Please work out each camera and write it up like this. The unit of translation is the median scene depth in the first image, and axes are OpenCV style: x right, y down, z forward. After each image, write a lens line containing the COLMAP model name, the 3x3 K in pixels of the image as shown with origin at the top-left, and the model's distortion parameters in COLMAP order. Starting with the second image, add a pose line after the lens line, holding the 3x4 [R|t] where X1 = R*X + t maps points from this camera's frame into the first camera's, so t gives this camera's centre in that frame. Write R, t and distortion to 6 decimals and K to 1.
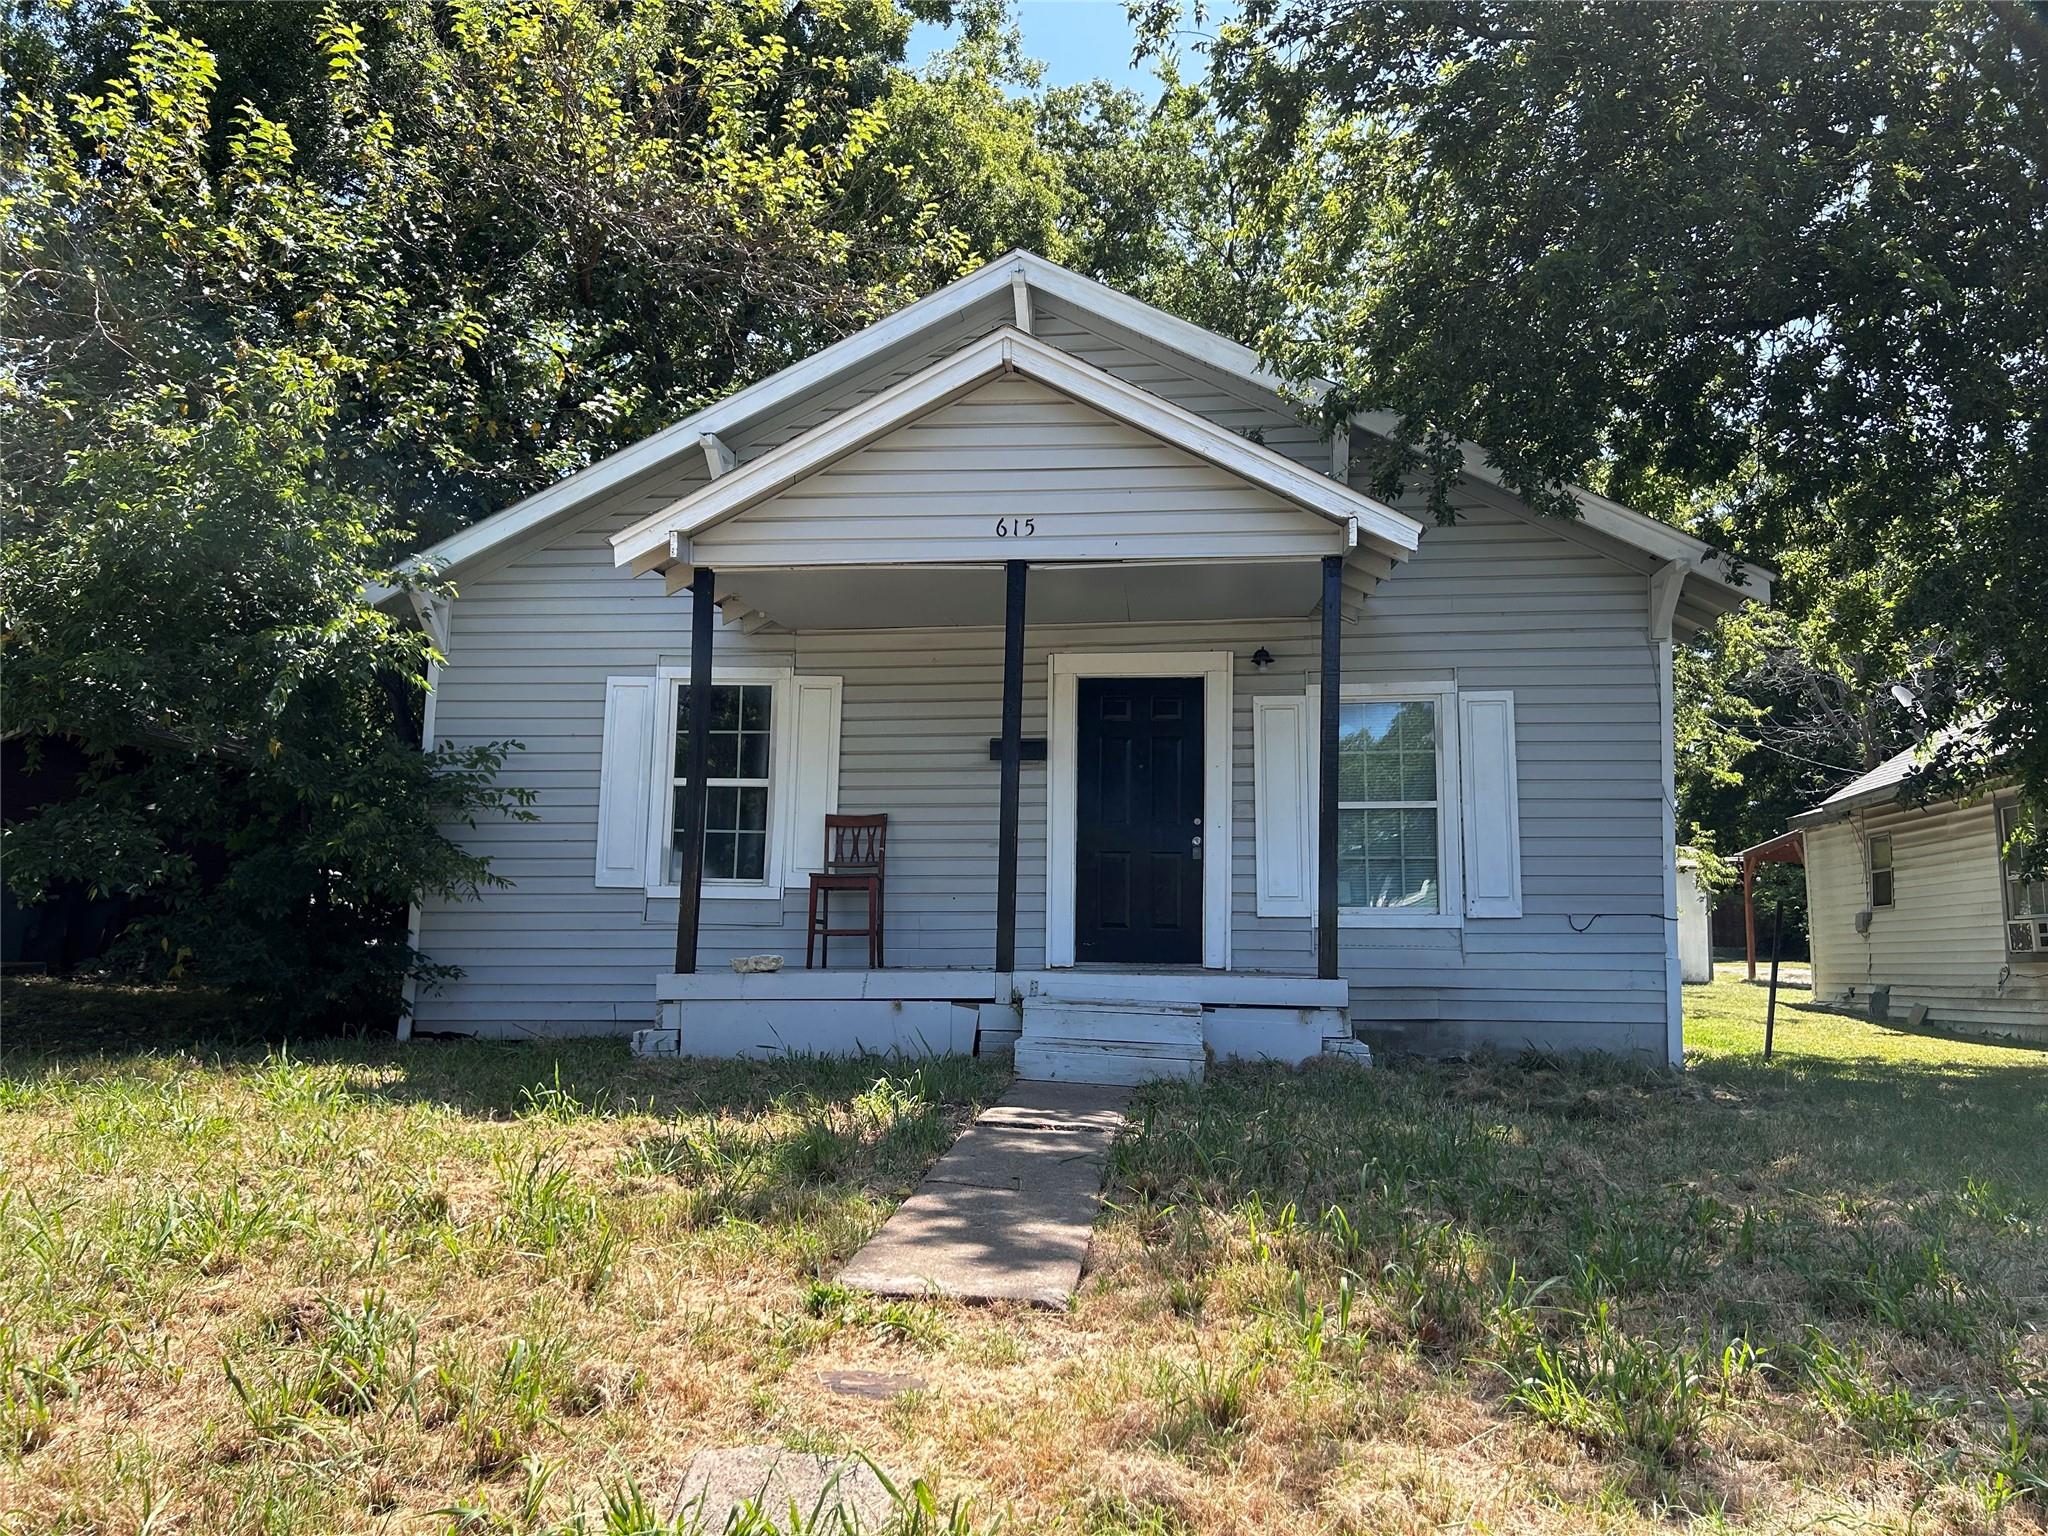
lens RADIAL K [[1525.9, 0, 1026.2], [0, 1525.9, 767.1], [0, 0, 1]] dist [-0.000967, -0.035011]
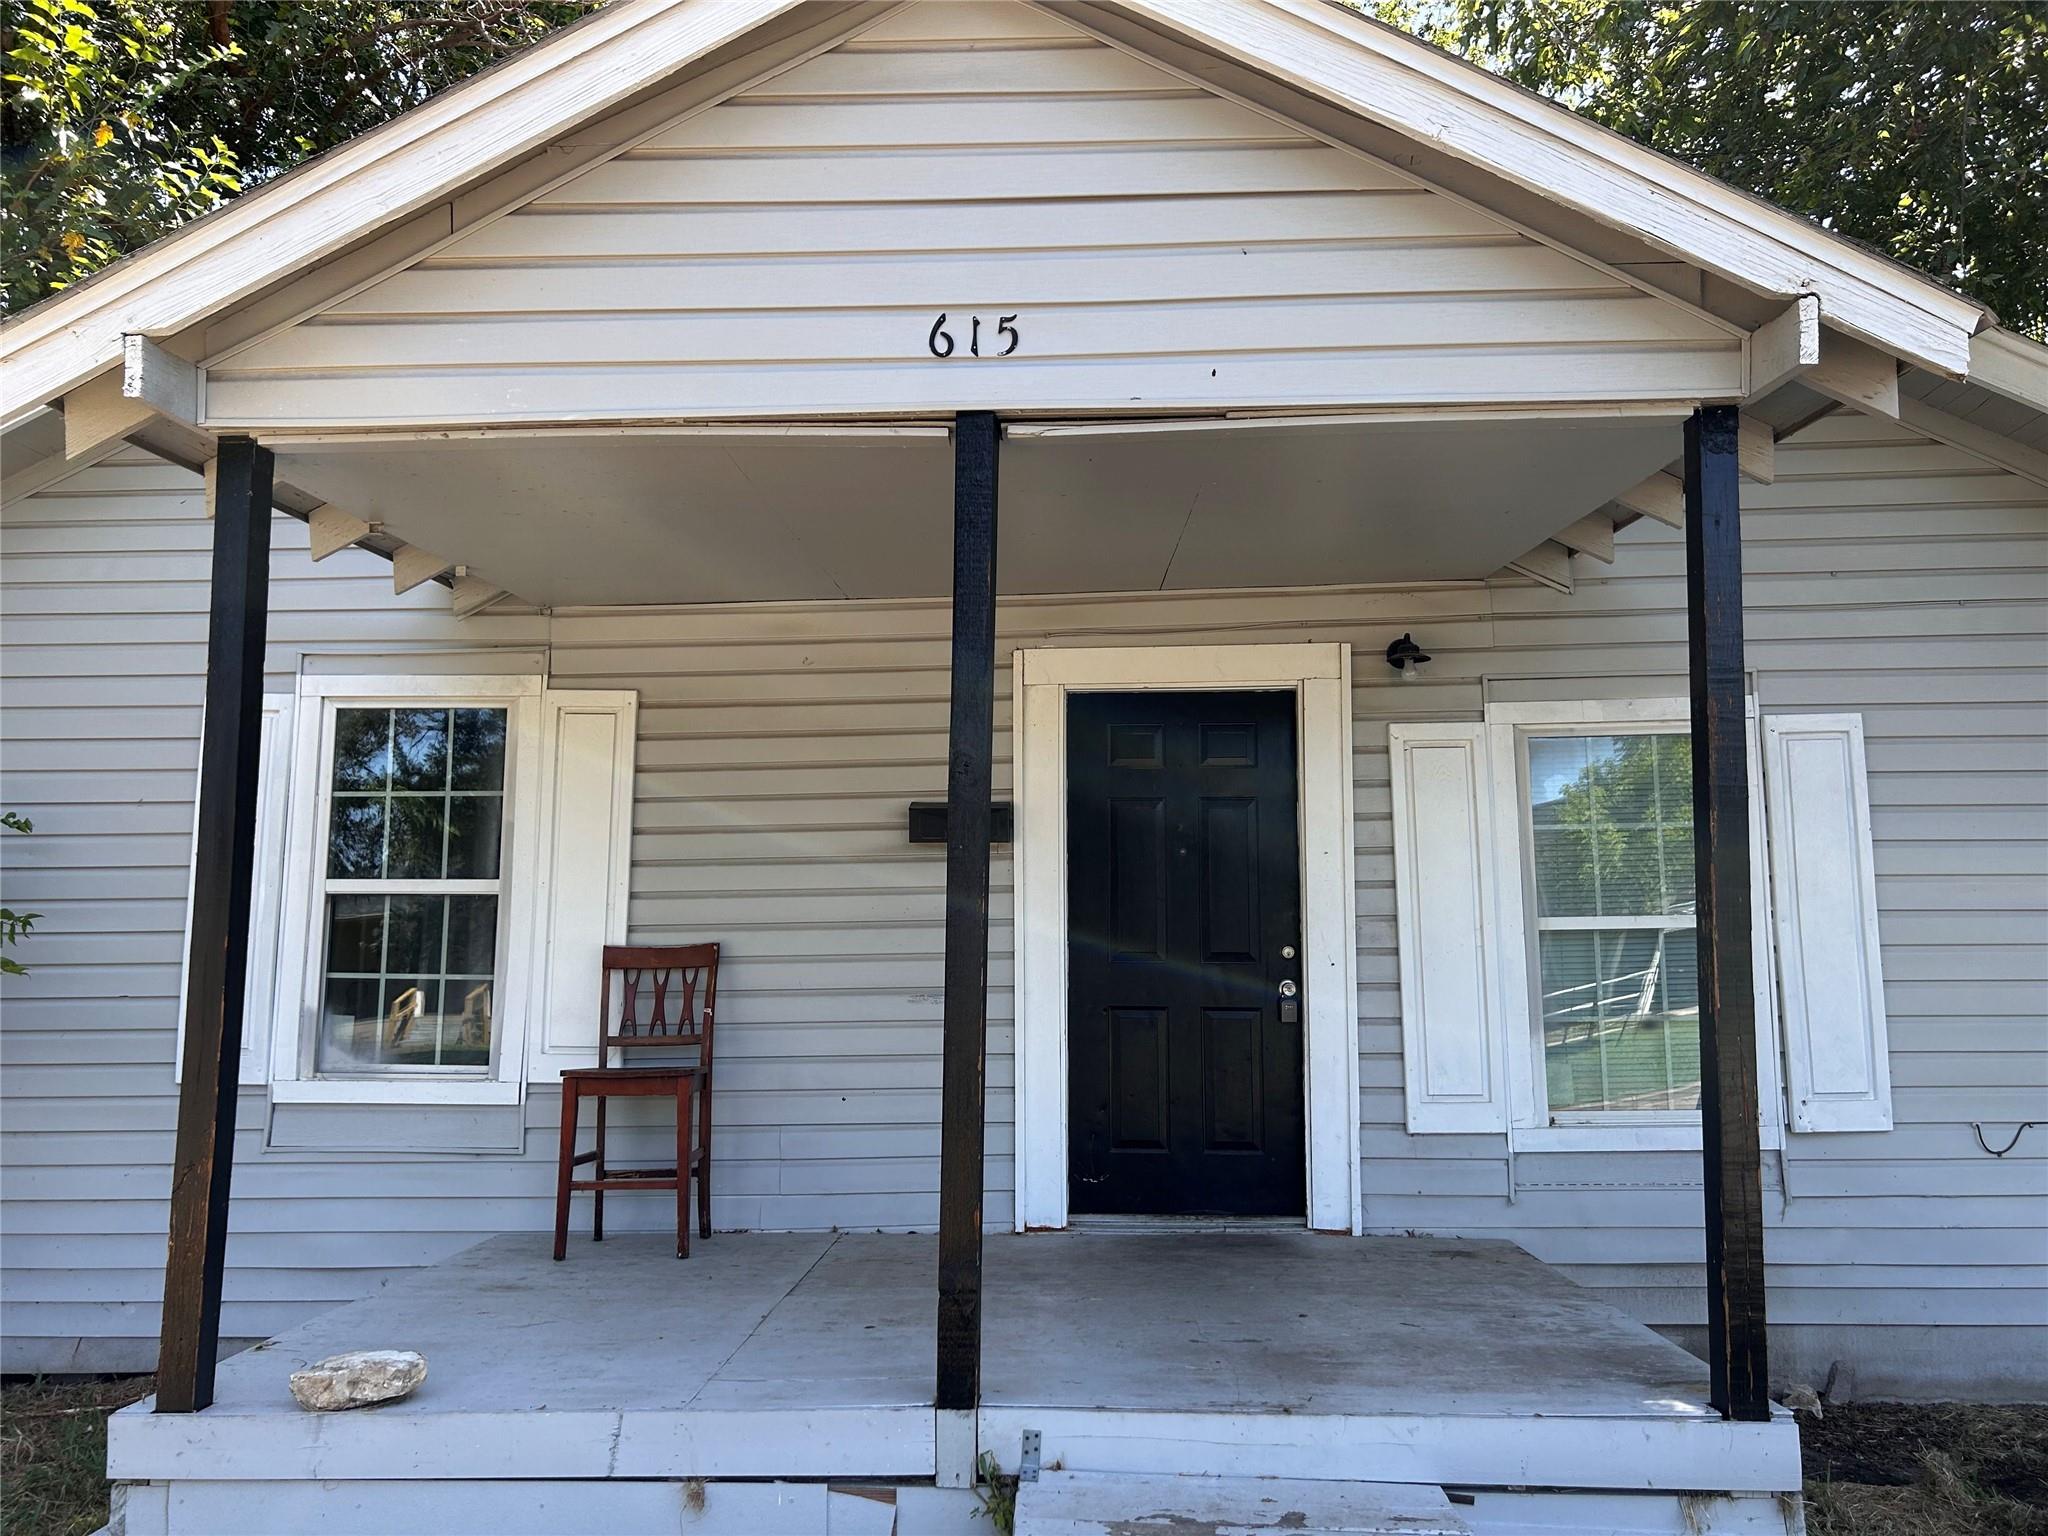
lens RADIAL K [[1525.9, 0, 1028.6], [0, 1525.9, 771.0], [0, 0, 1]] dist [-0.000967, -0.035011]
pose [[0.997950, -0.006618, 0.063649, -0.015669], [0.007120, 0.999945, -0.007652, -0.026252], [-0.063595, 0.008090, 0.997943, 0.458700]]
